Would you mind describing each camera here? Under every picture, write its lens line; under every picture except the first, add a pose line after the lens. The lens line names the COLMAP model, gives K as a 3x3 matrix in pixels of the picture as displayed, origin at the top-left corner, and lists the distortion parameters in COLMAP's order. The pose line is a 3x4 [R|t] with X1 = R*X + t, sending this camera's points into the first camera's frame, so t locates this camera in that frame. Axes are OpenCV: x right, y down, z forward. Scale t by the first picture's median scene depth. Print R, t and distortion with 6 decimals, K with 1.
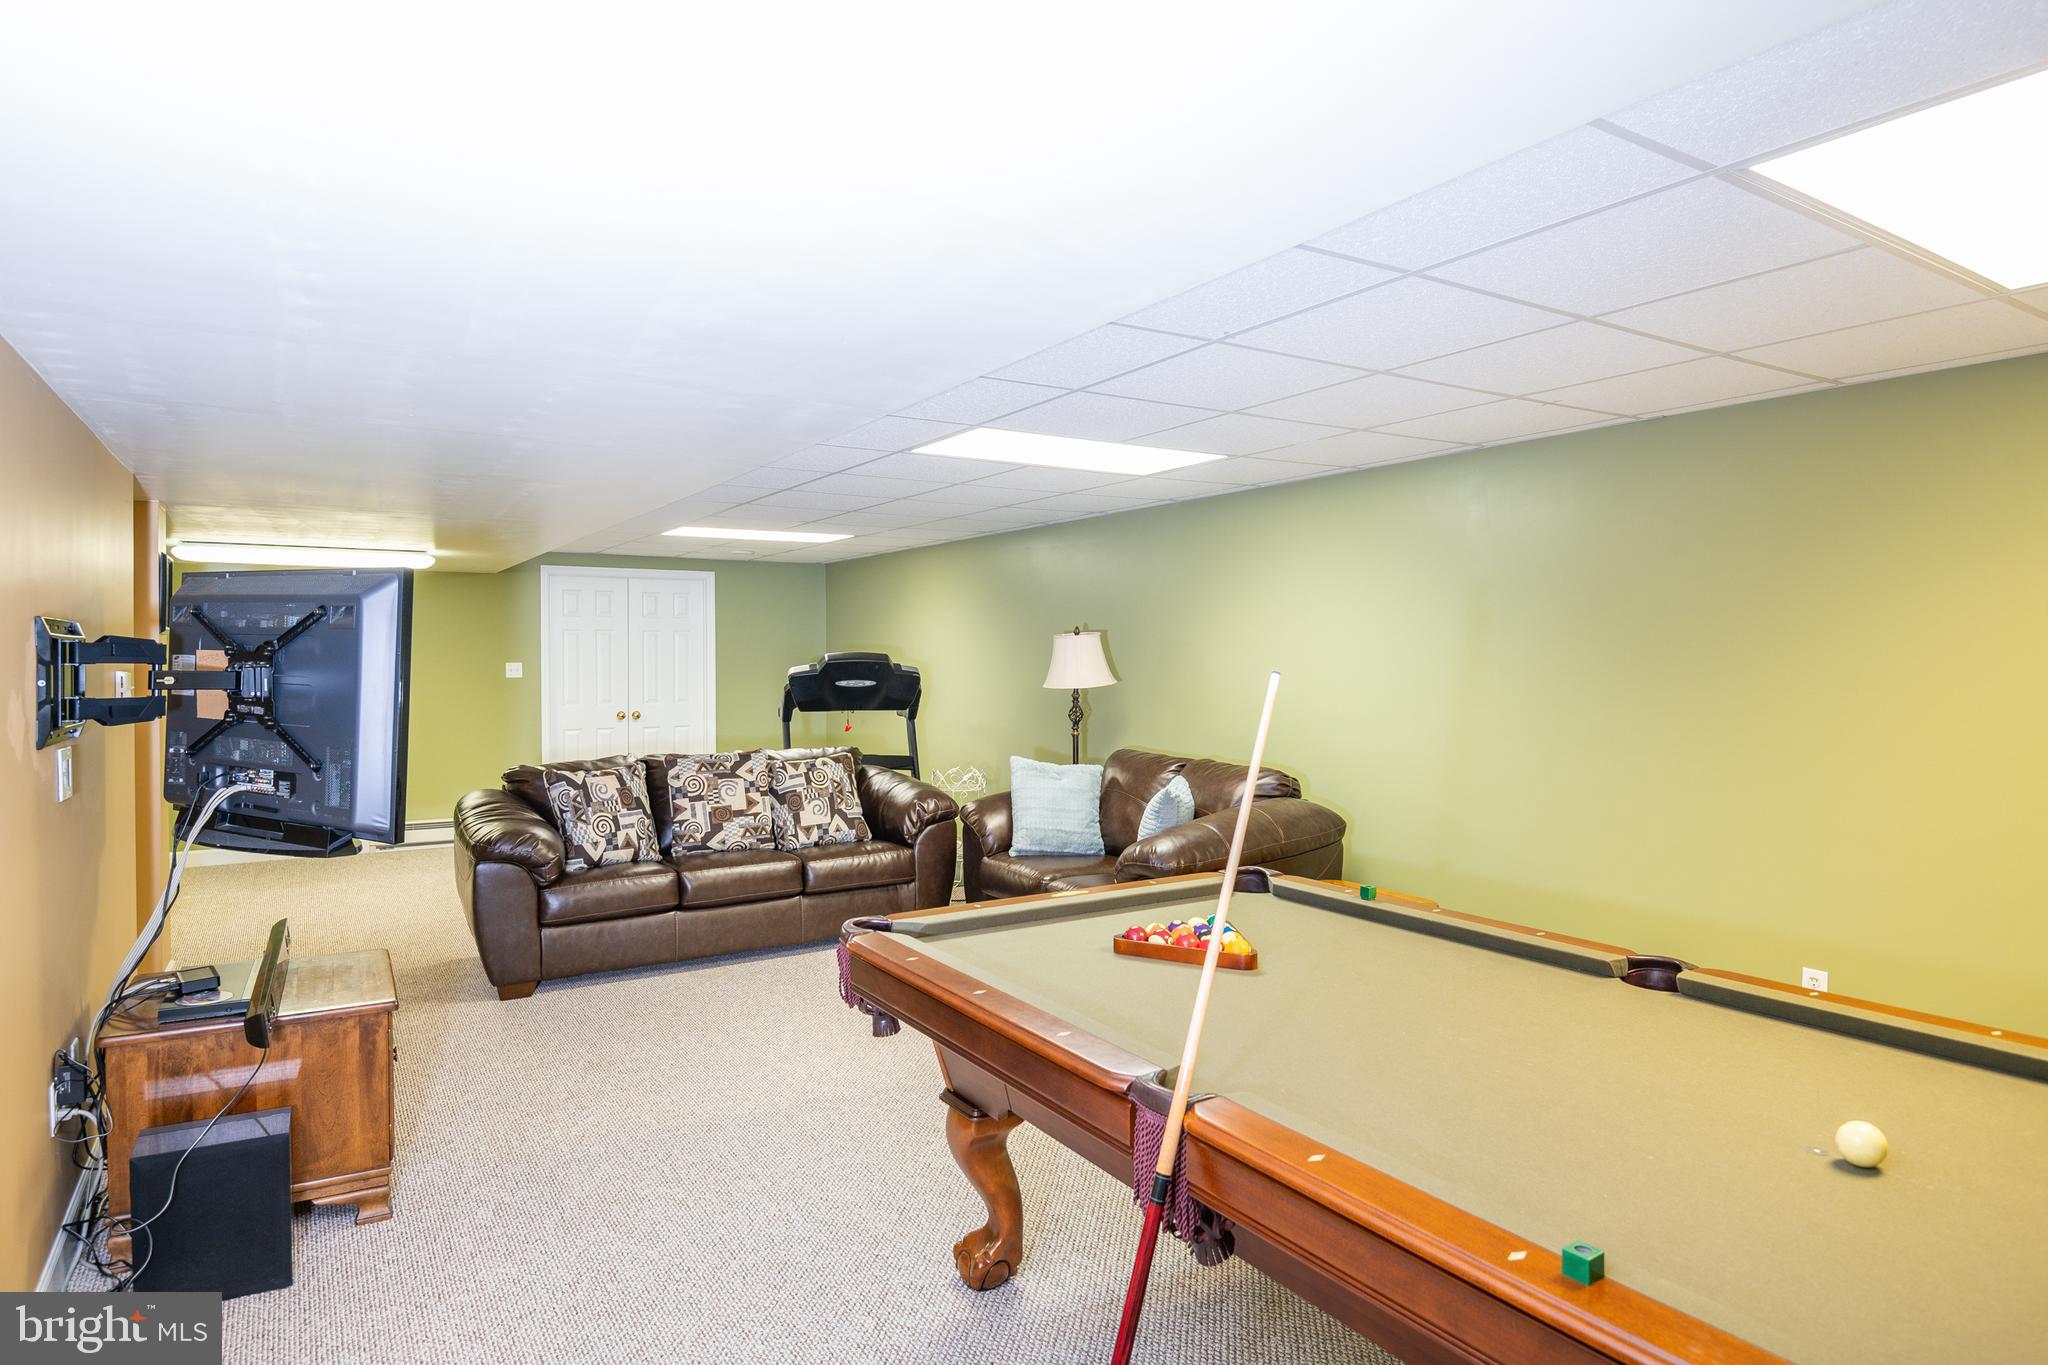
lens RADIAL K [[1160.7, 0, 1032.3], [0, 1160.7, 683.0], [0, 0, 1]] dist [-0.011235, -0.013684]
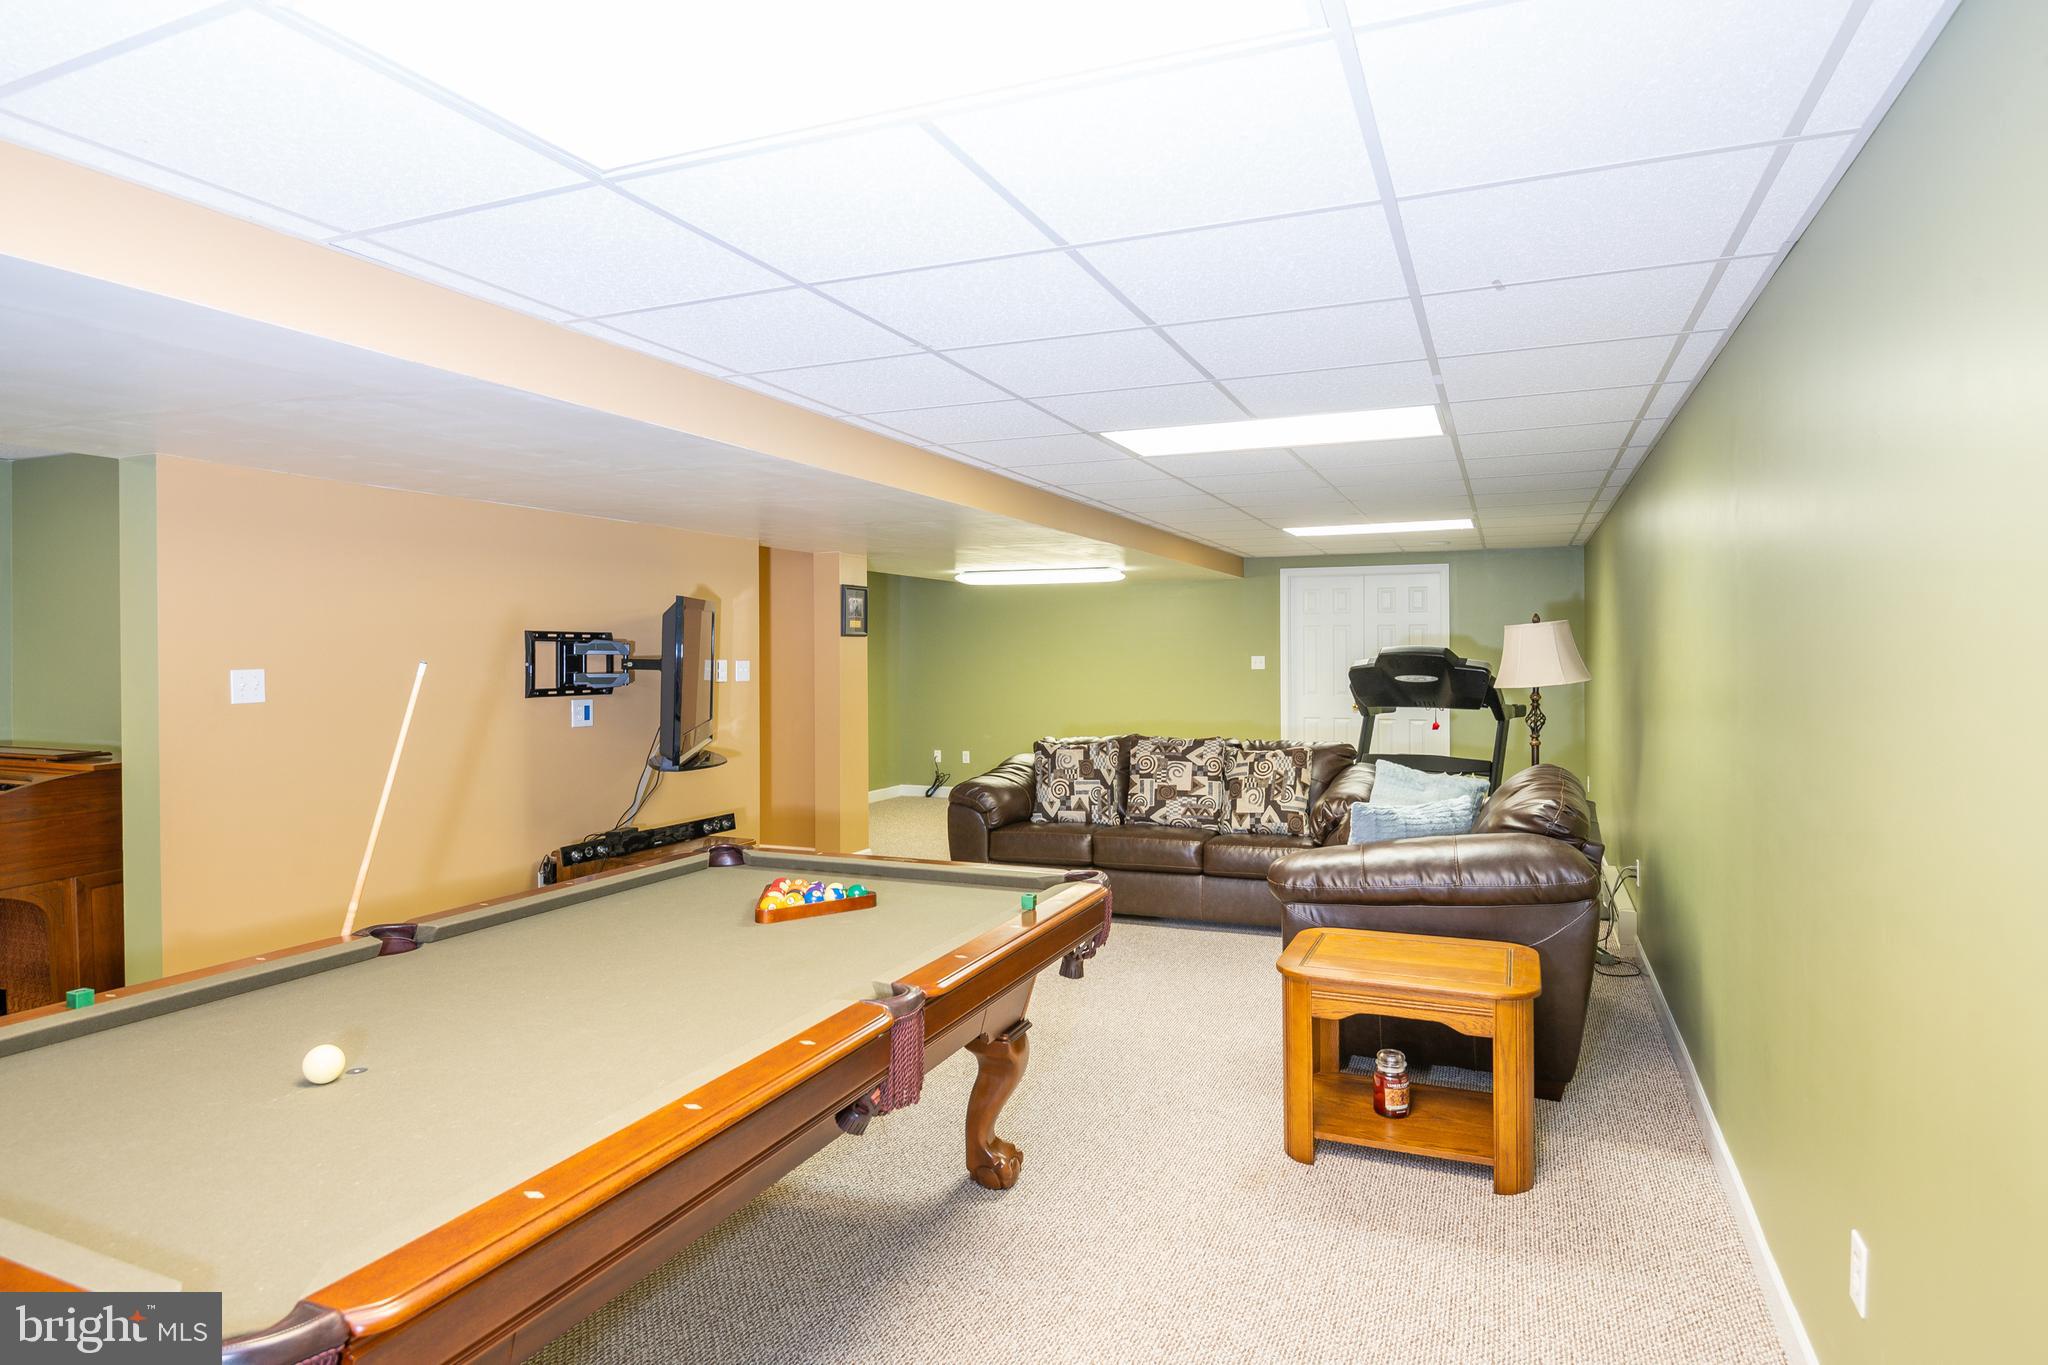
lens RADIAL K [[1160.7, 0, 1026.1], [0, 1160.7, 666.0], [0, 0, 1]] dist [-0.011235, -0.013684]
pose [[0.555953, 0.008398, -0.831171, 0.573481], [-0.016722, 0.999860, -0.001083, -0.004553], [0.831045, 0.014501, 0.556016, 0.262739]]
